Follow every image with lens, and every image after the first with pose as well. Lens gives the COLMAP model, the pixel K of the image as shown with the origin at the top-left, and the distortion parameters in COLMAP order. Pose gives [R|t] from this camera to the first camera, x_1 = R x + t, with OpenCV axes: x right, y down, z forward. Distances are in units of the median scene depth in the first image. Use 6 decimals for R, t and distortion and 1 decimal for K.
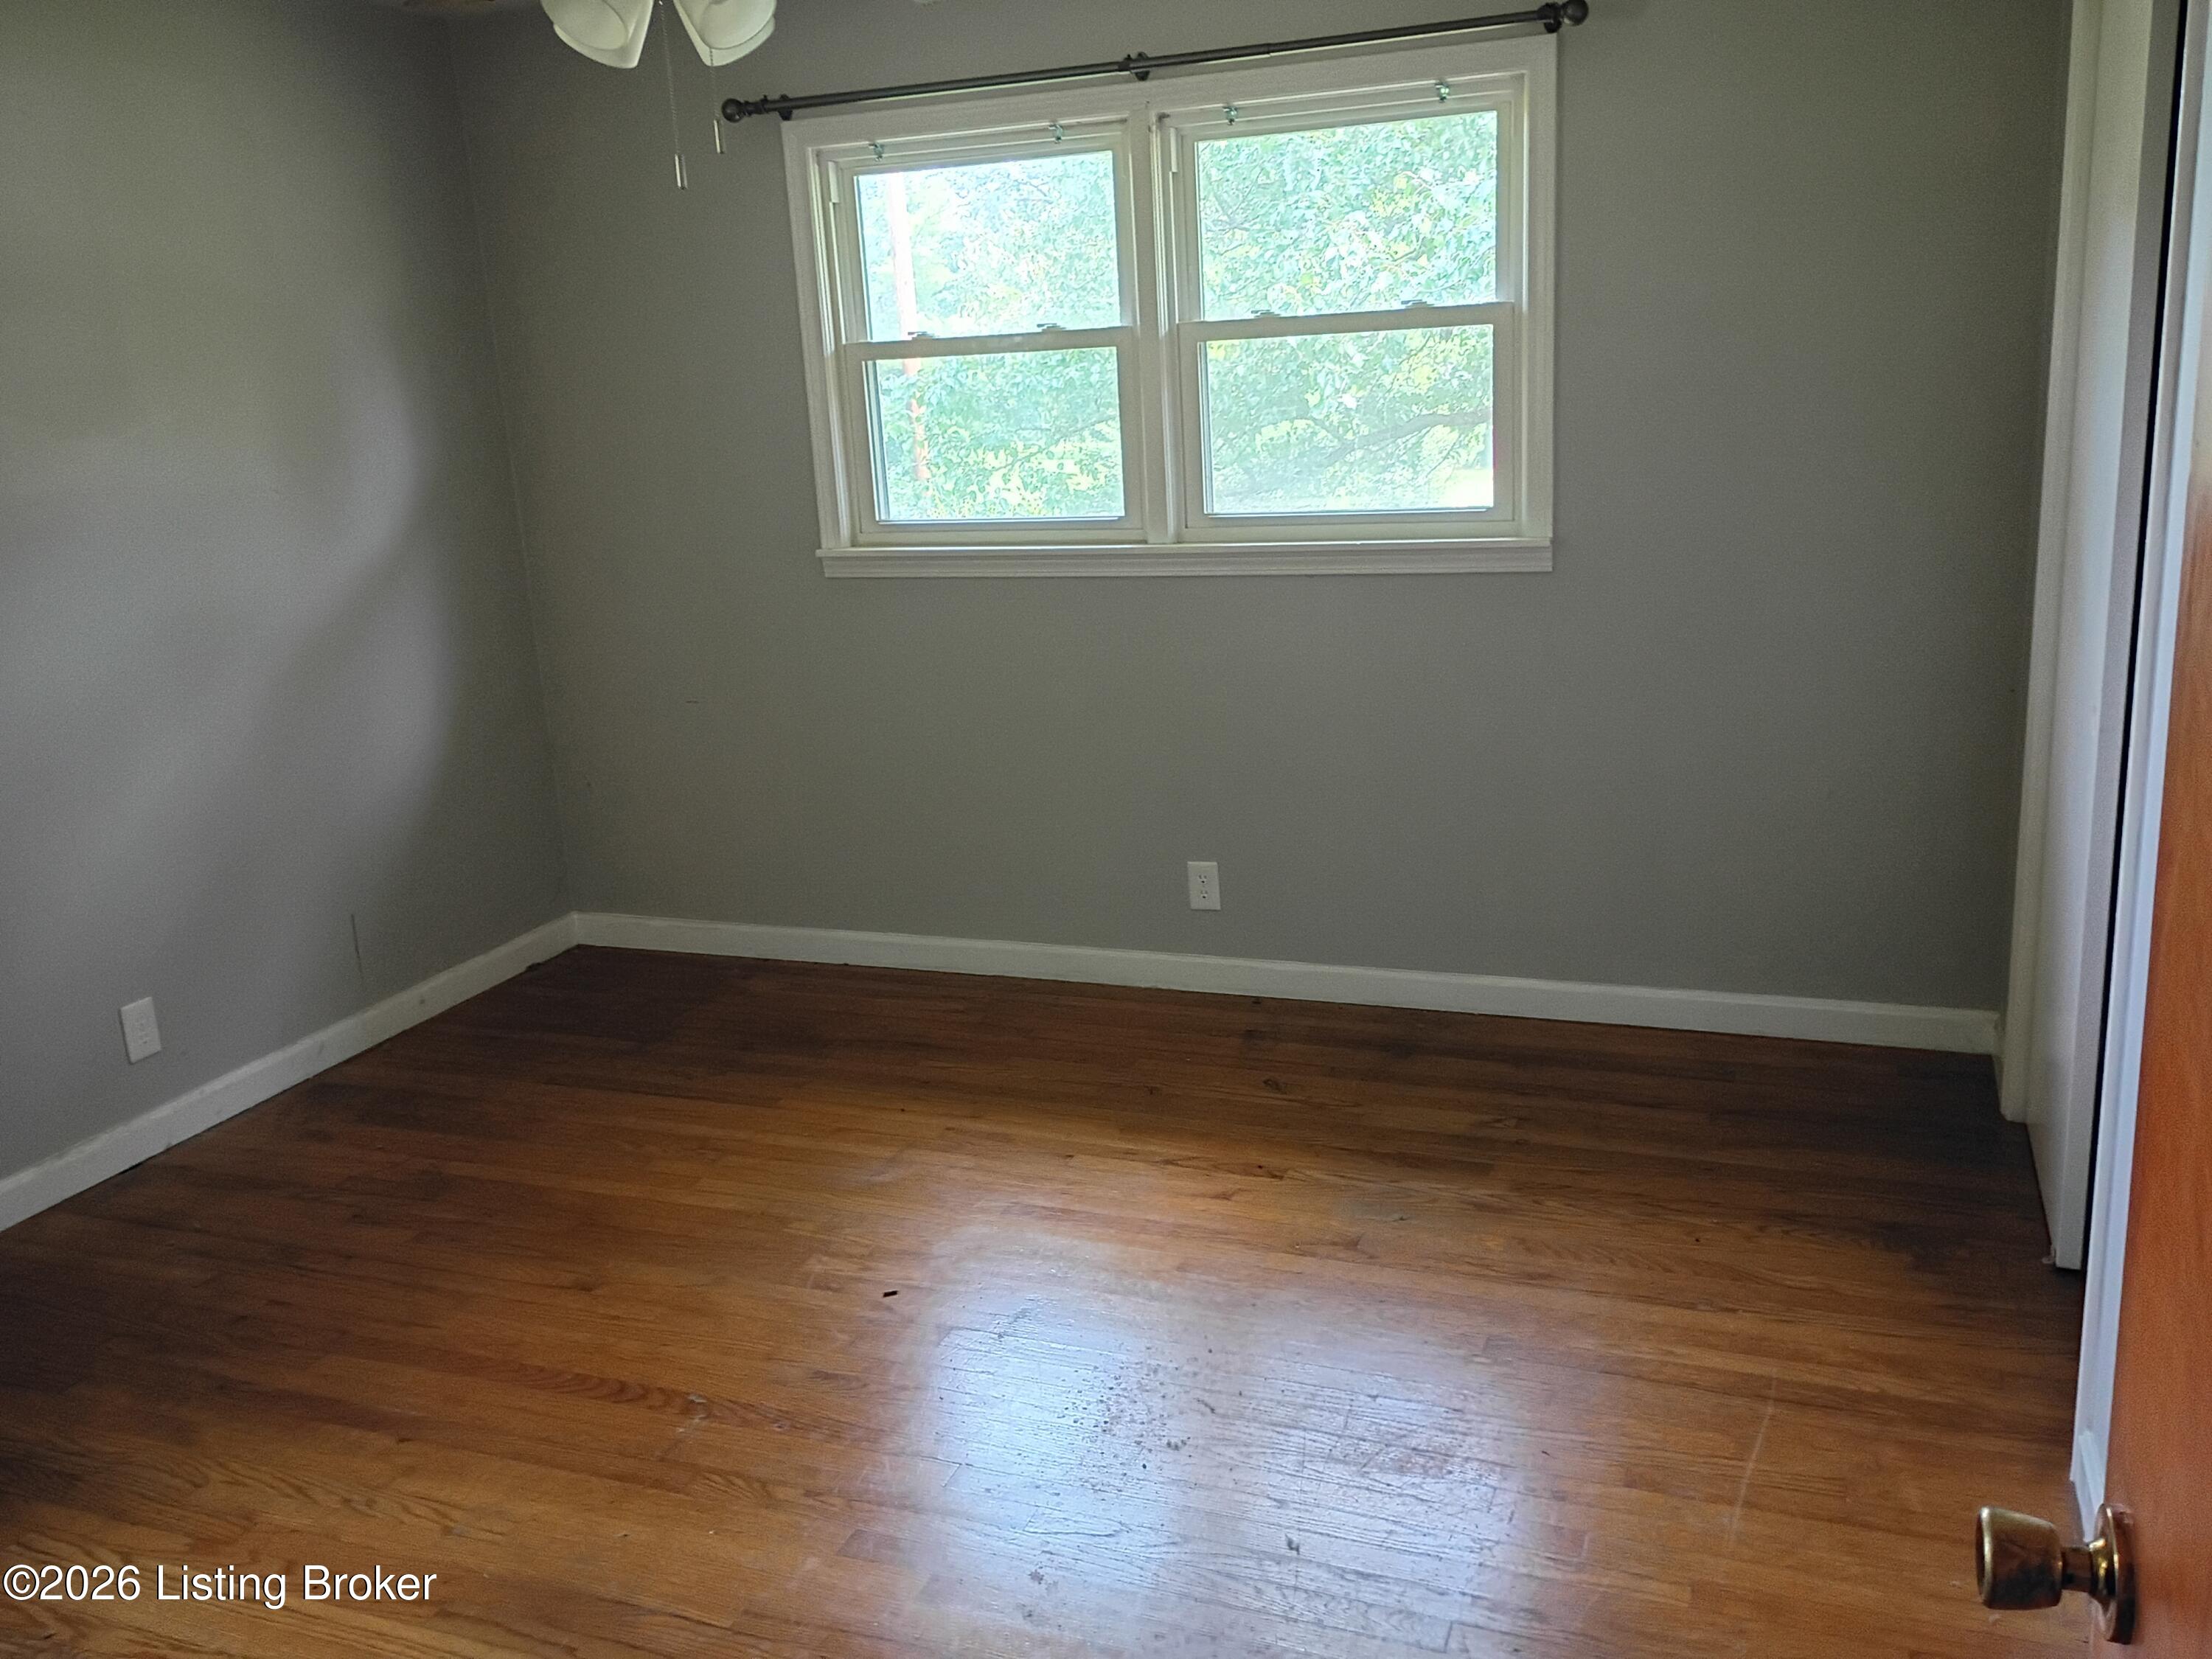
lens RADIAL K [[1945.4, 0, 1096.7], [0, 1945.4, 837.6], [0, 0, 1]] dist [0.078930, -0.001038]
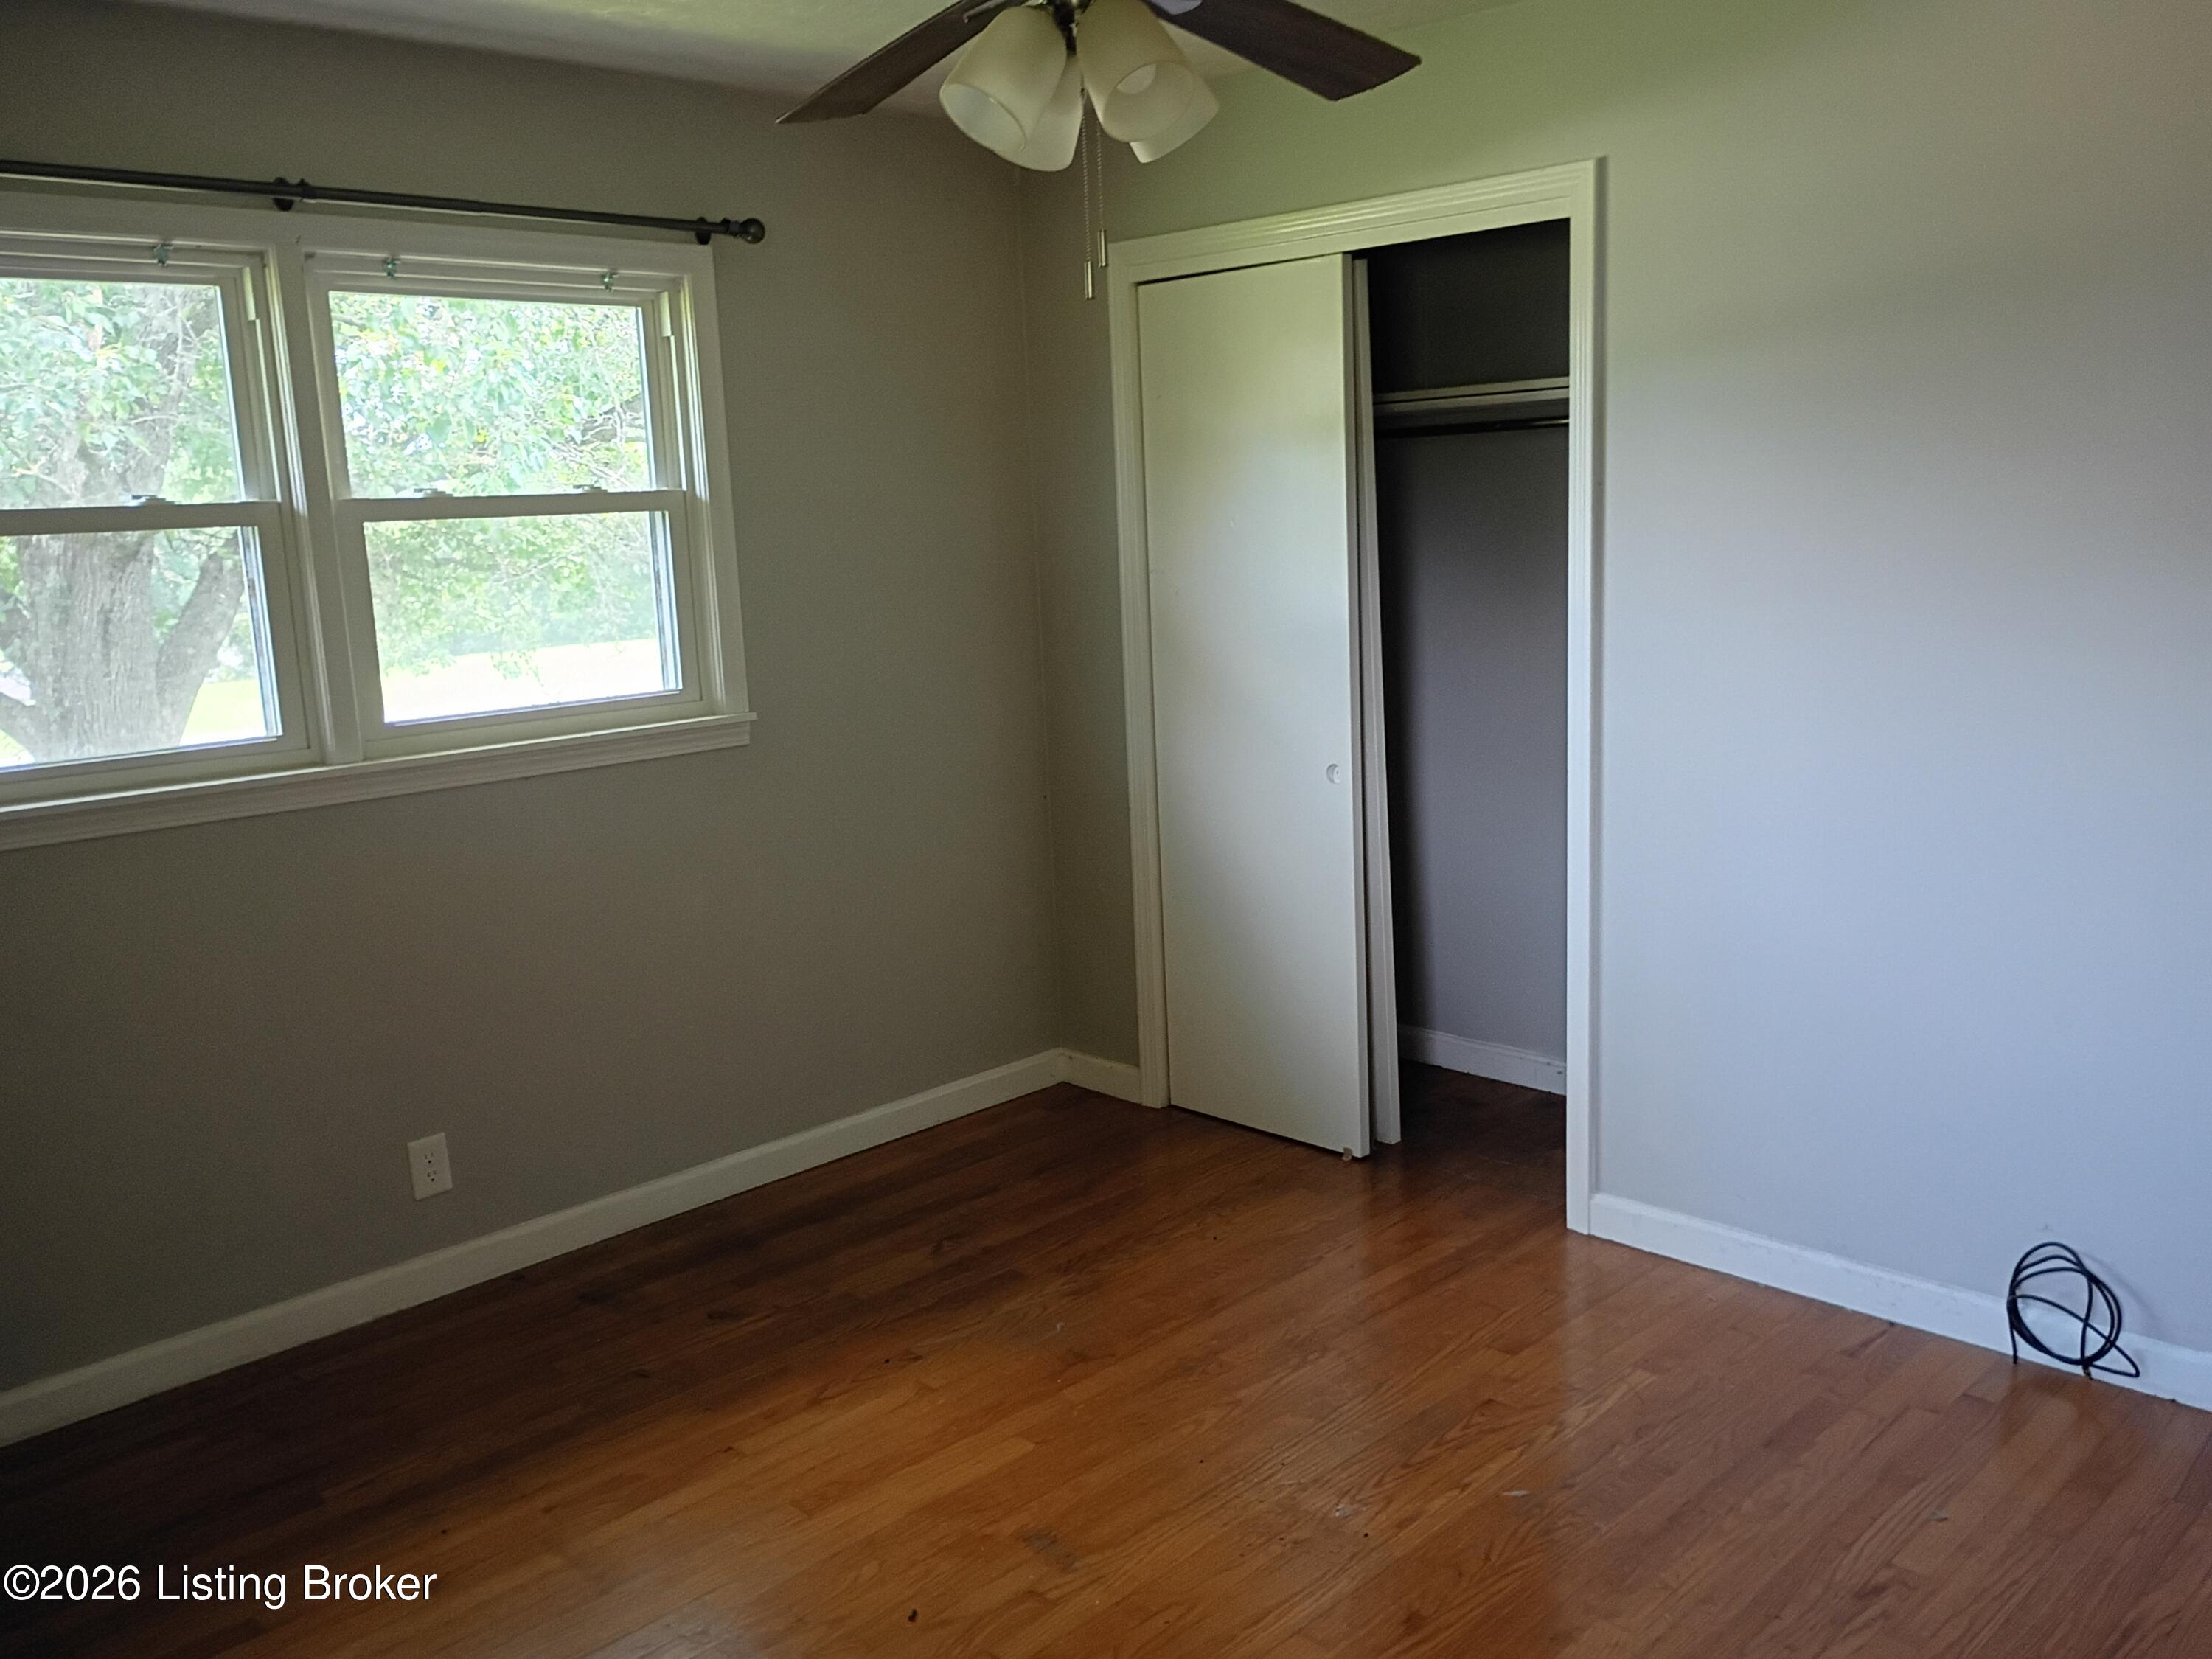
lens RADIAL K [[1859.9, 0, 1179.5], [0, 1859.9, 863.4], [0, 0, 1]] dist [0.048824, -0.087681]
pose [[0.366328, -0.144174, 0.919248, -0.595906], [0.241718, 0.968752, 0.055611, -0.074418], [-0.898541, 0.201827, 0.389730, 0.416548]]
